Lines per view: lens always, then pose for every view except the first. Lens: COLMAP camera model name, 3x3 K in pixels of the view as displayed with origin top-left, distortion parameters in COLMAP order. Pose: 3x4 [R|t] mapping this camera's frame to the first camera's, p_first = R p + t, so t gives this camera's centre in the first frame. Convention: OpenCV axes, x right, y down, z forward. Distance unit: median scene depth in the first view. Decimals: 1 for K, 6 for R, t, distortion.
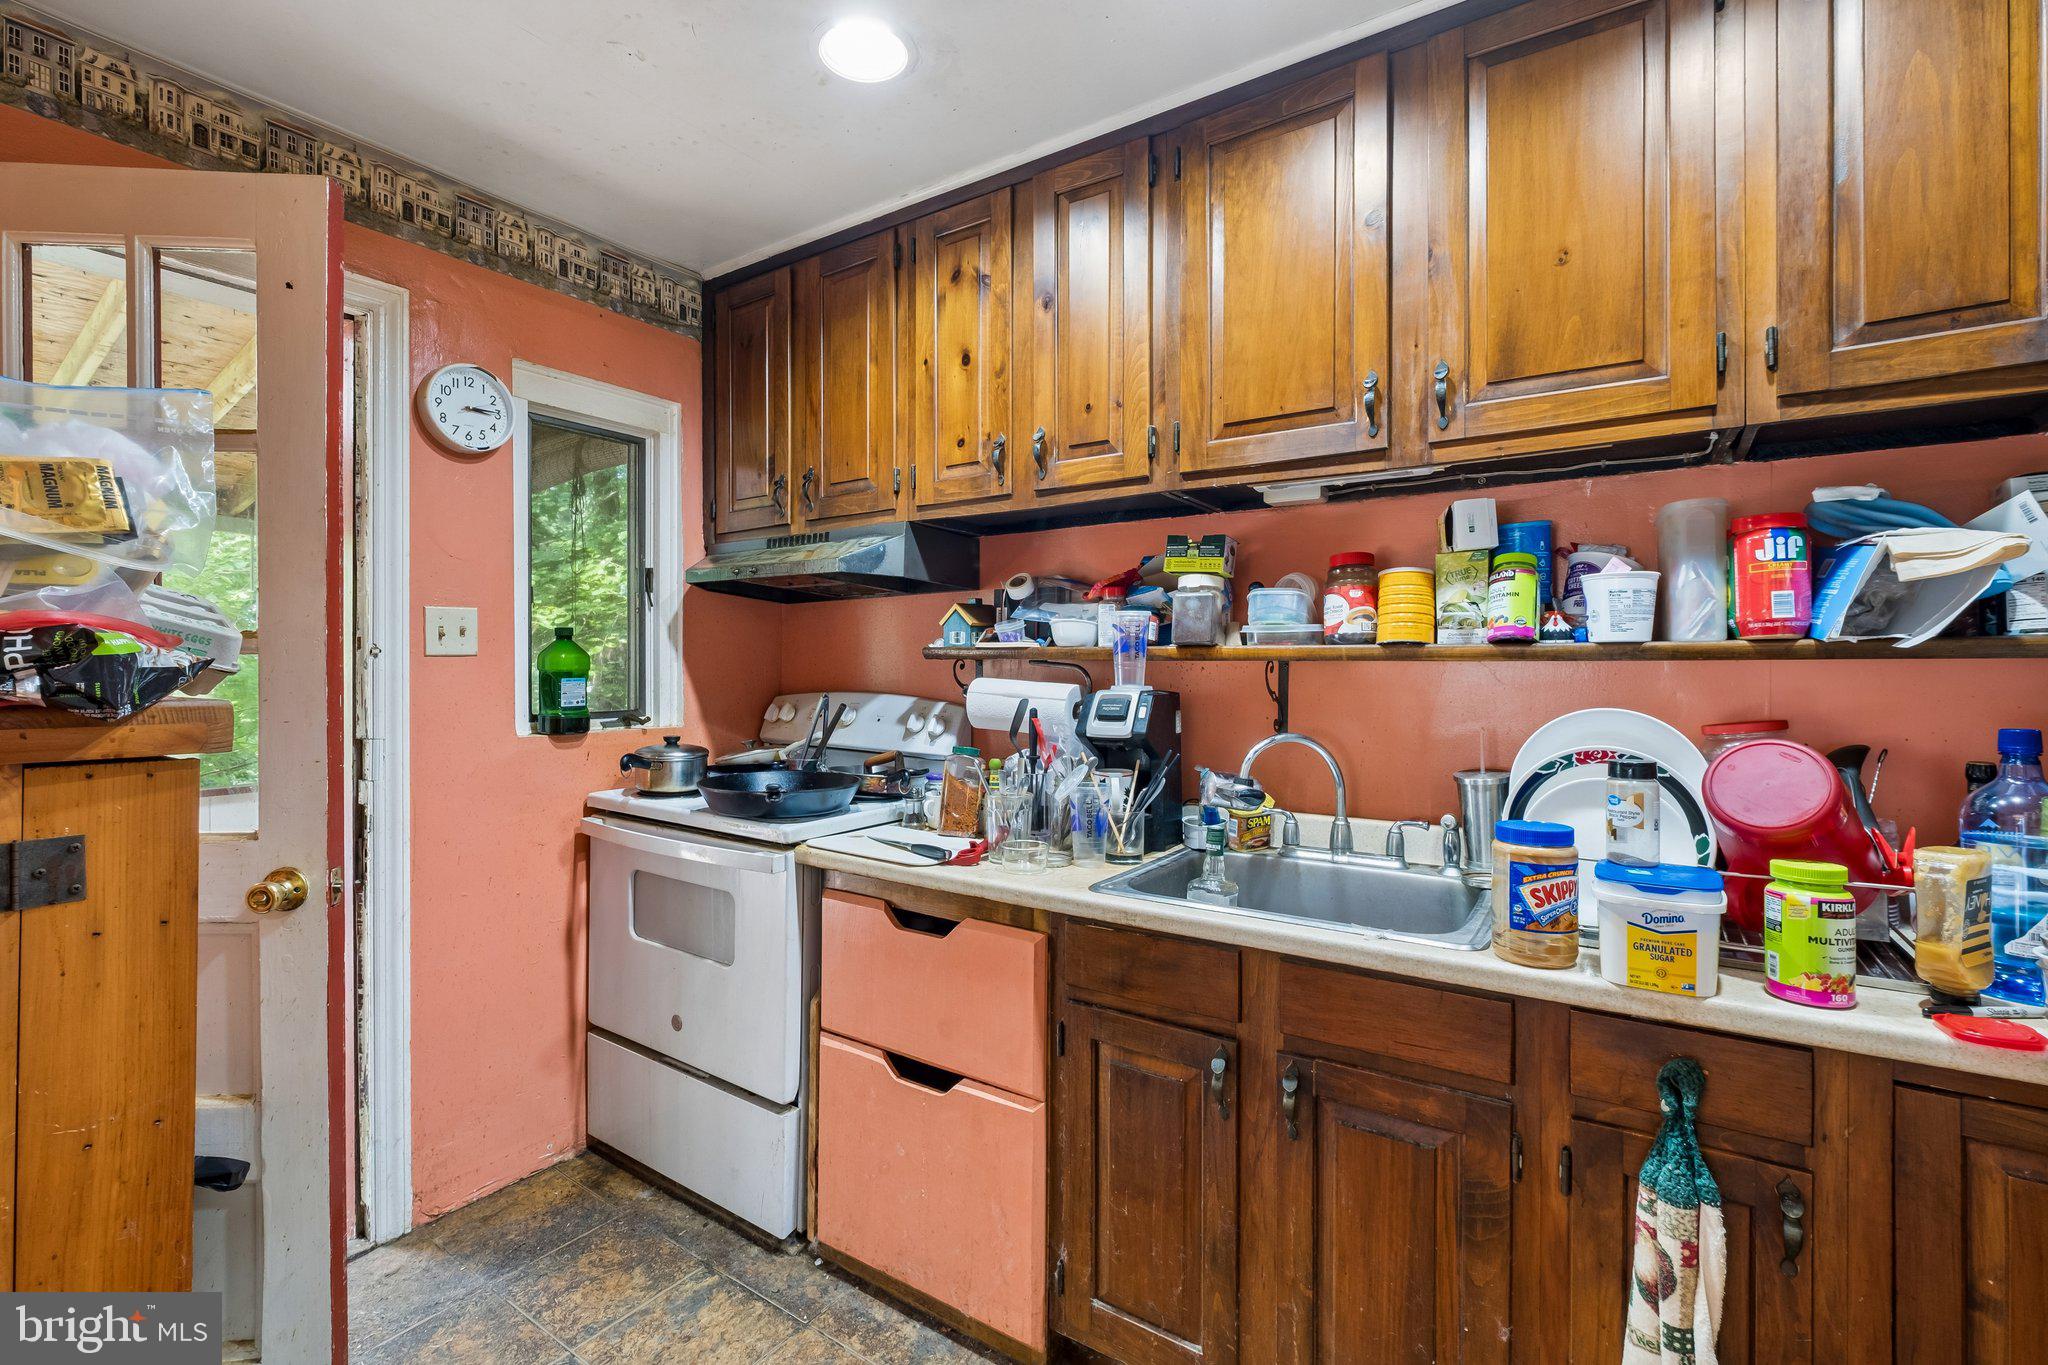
lens RADIAL K [[898.5, 0, 1009.3], [0, 898.5, 673.7], [0, 0, 1]] dist [0.005280, -0.000019]
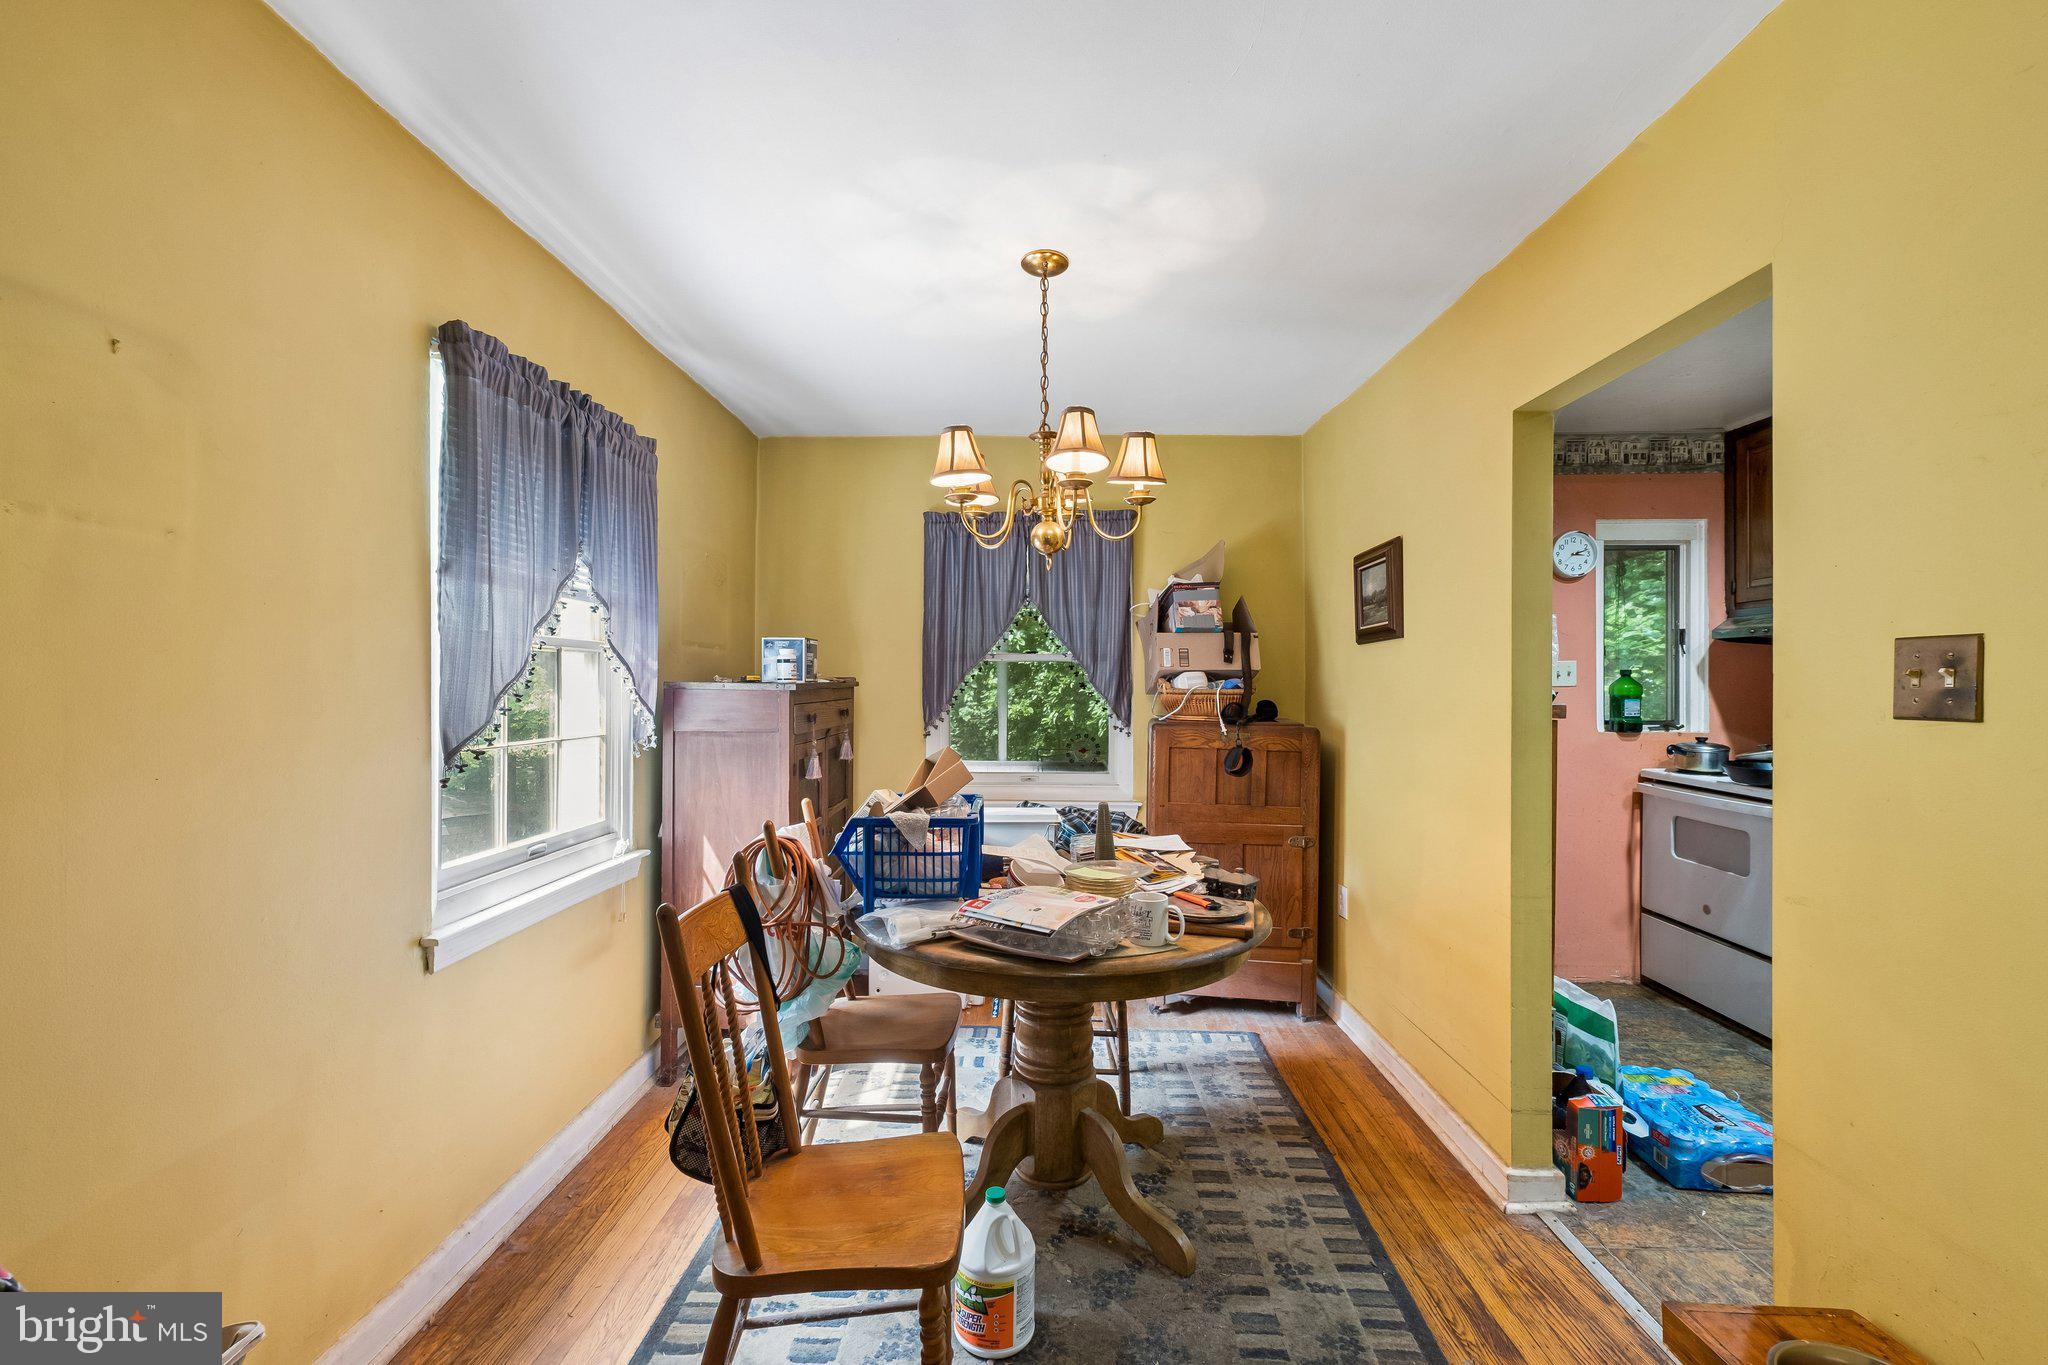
lens RADIAL K [[898.5, 0, 1007.4], [0, 898.5, 678.7], [0, 0, 1]] dist [0.005280, -0.000019]
pose [[0.545003, -0.004197, -0.838423, 0.294922], [-0.008701, 0.999905, -0.010661, -0.006061], [0.838389, 0.013106, 0.544915, -0.907123]]
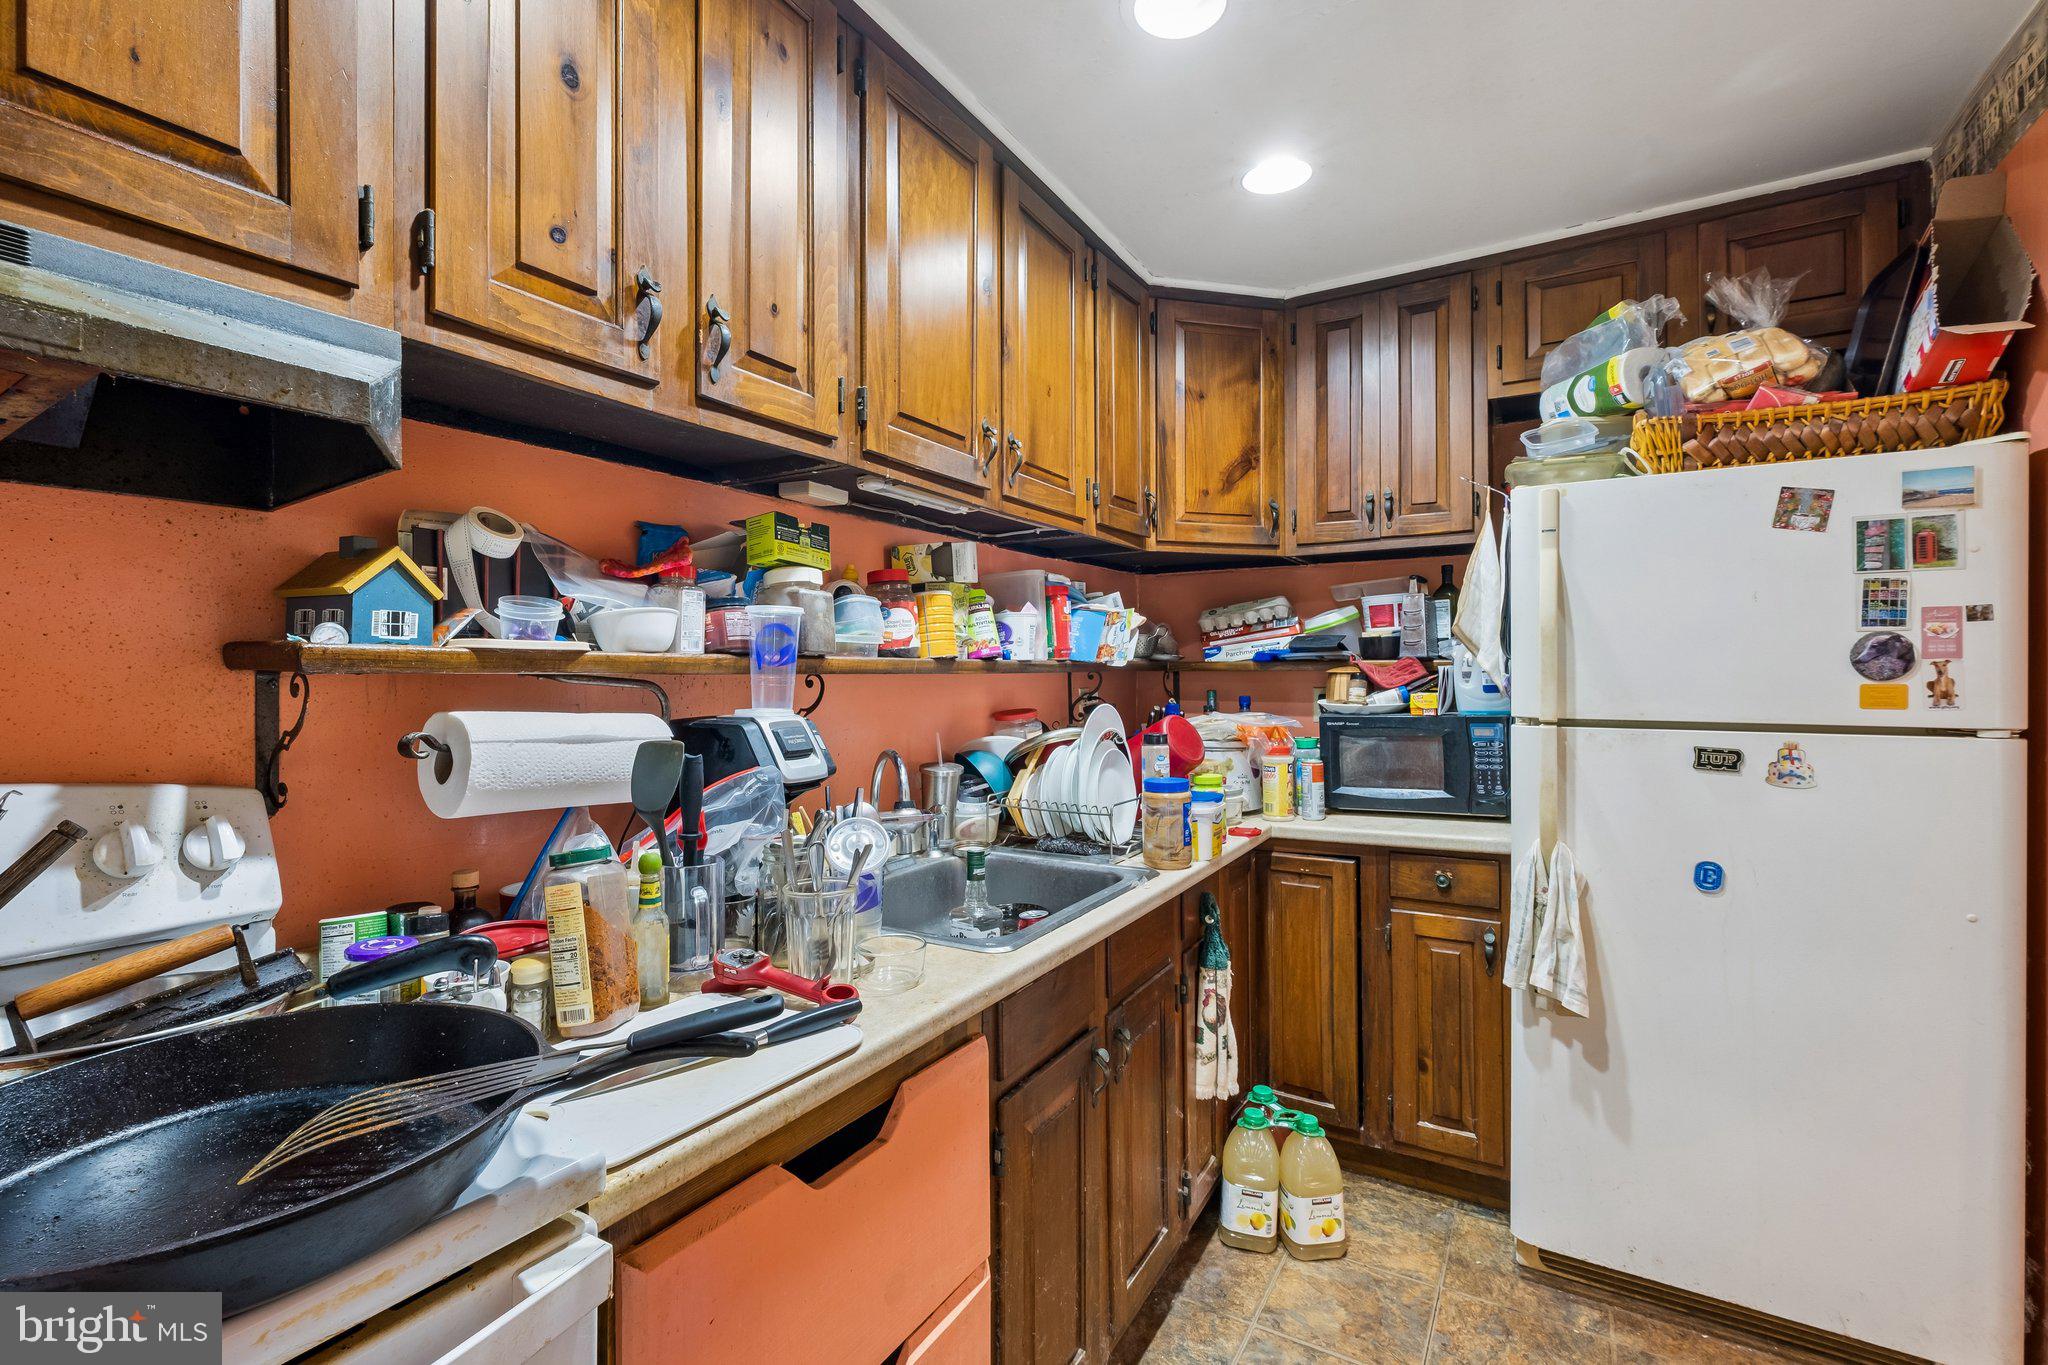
lens RADIAL K [[898.5, 0, 1023.4], [0, 898.5, 671.2], [0, 0, 1]] dist [0.005280, -0.000019]
pose [[-0.057919, -0.003002, 0.998317, -0.395428], [0.012791, 0.999911, 0.003749, -0.012395], [-0.998239, 0.012987, -0.057876, 0.554672]]
